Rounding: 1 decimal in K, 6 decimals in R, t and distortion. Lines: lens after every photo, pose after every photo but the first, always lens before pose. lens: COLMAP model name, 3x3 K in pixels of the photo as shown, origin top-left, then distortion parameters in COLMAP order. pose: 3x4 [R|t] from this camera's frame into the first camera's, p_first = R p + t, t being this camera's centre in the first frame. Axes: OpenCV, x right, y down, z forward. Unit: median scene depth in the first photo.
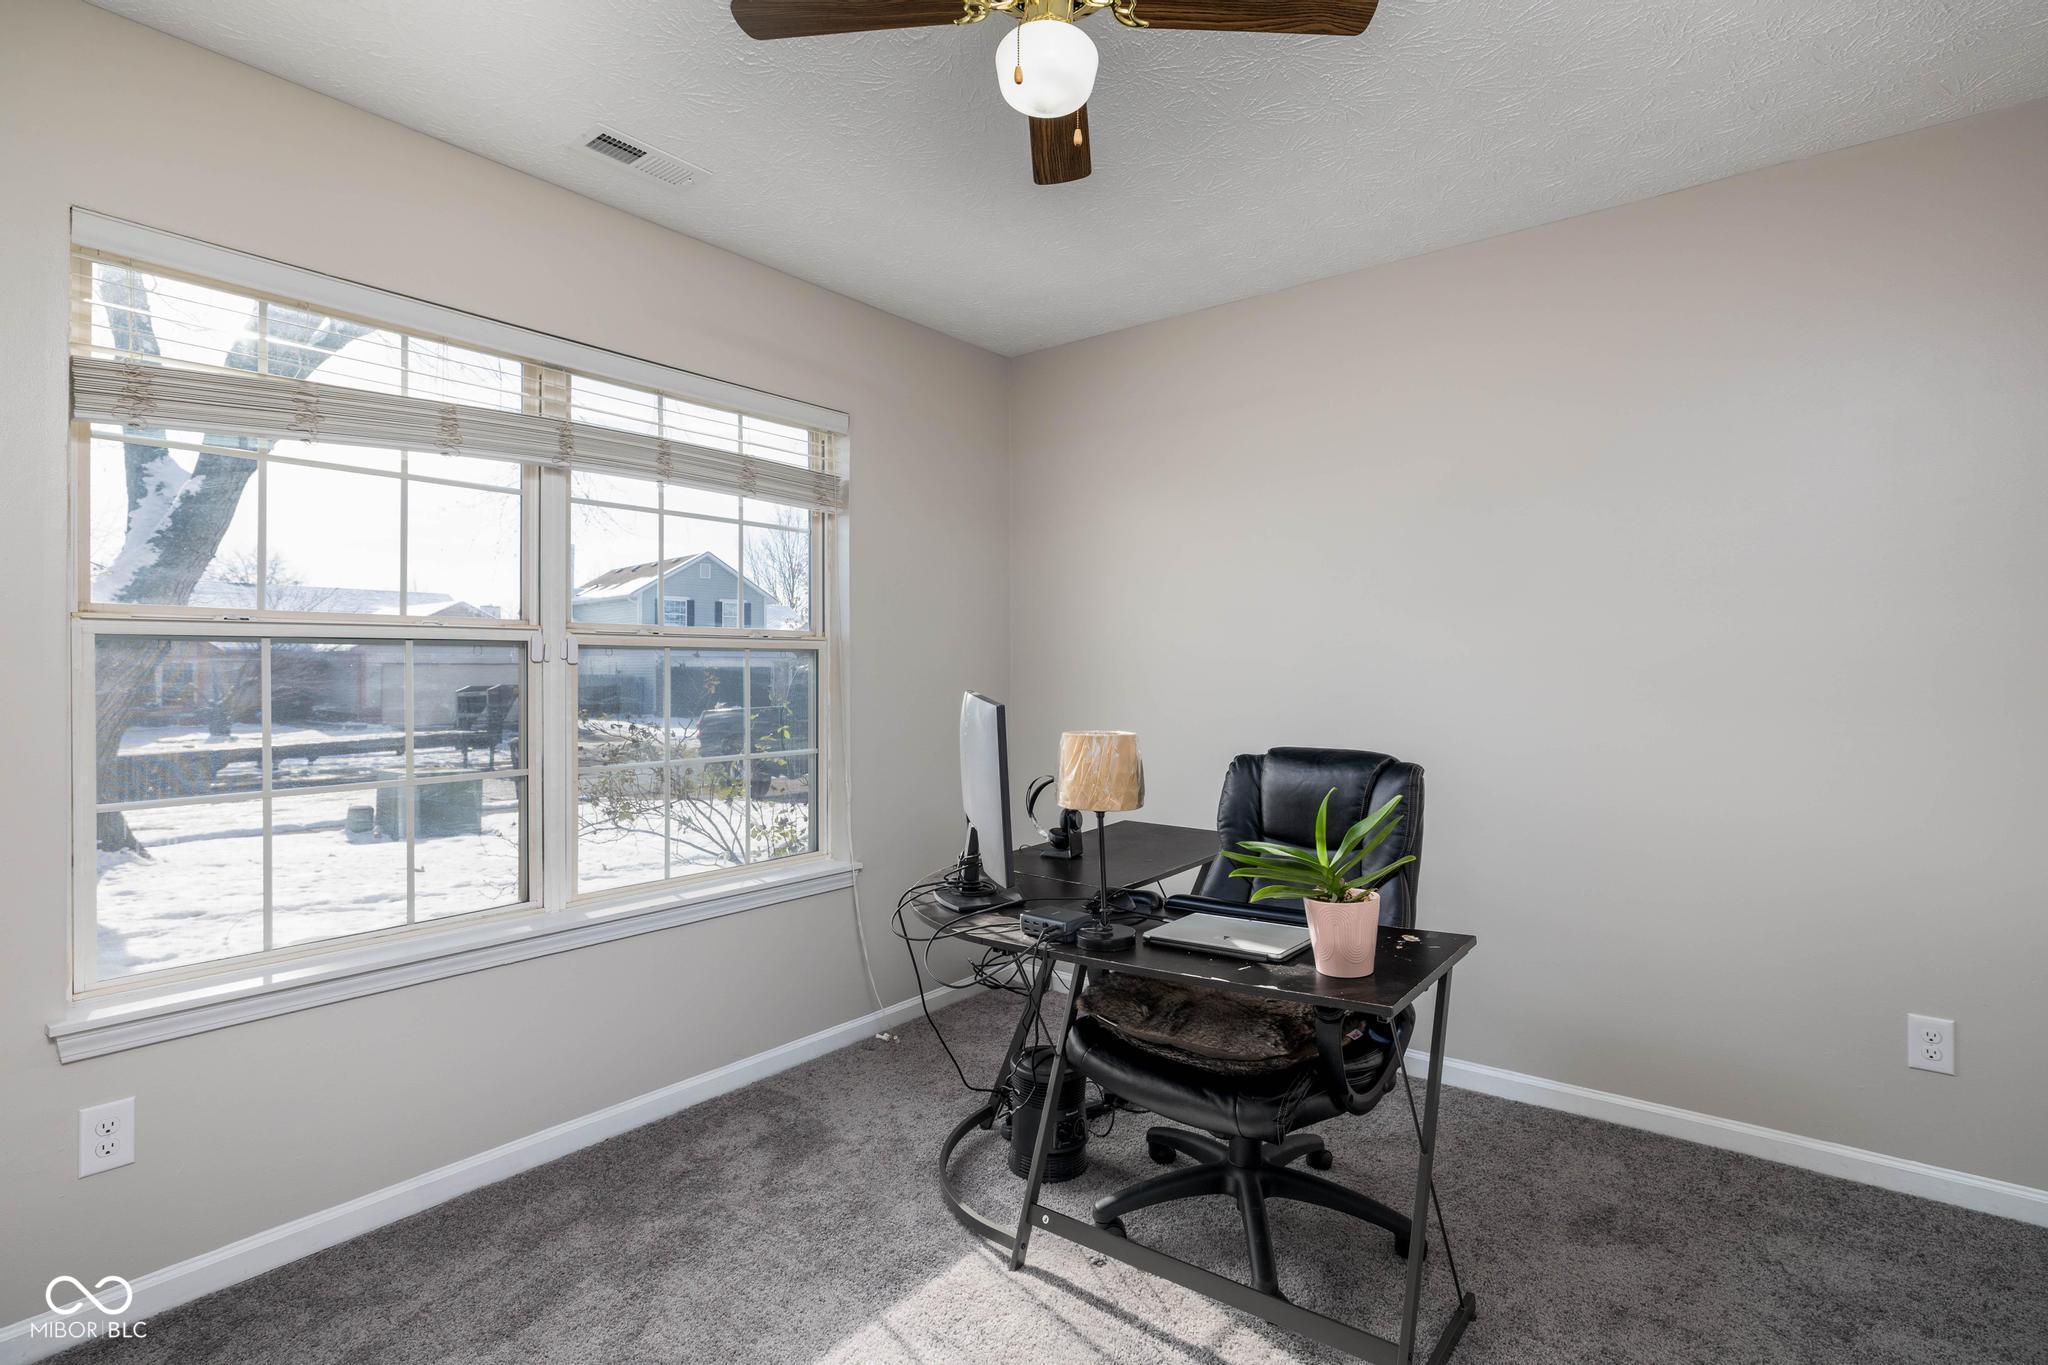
lens RADIAL K [[1044.4, 0, 1024.0], [0, 1044.4, 682.5], [0, 0, 1]] dist [0.003558, 0.000866]
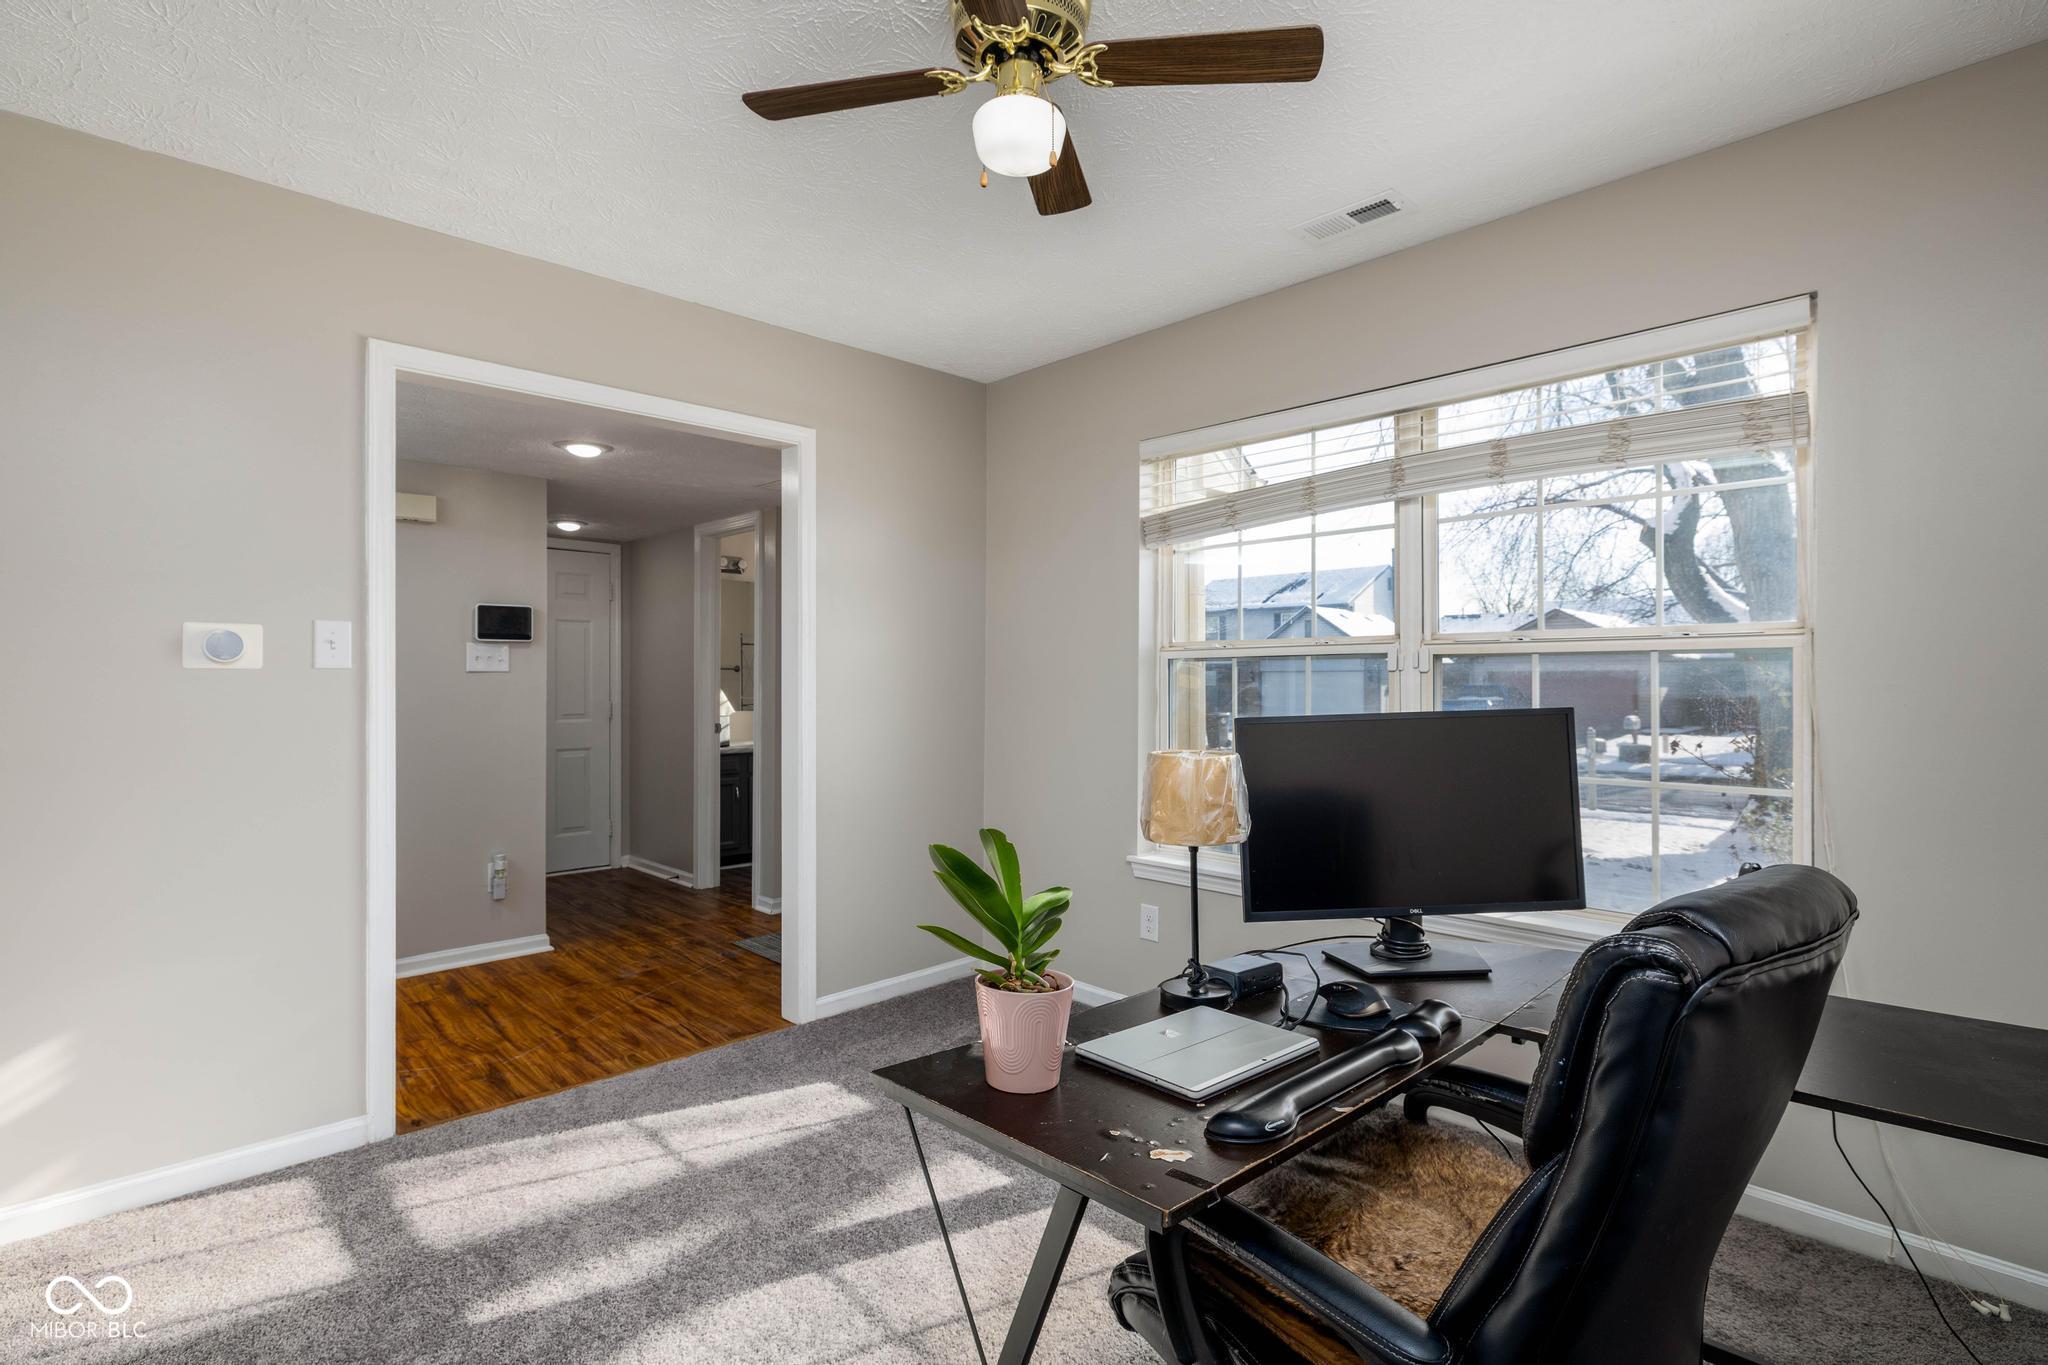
lens RADIAL K [[990.6, 0, 1024.0], [0, 990.6, 682.5], [0, 0, 1]] dist [-0.001883, -0.000158]
pose [[-0.152591, -0.006532, -0.988268, 0.707865], [-0.022998, 0.999731, -0.003057, 0.007114], [0.988022, 0.022261, -0.152700, 0.795800]]
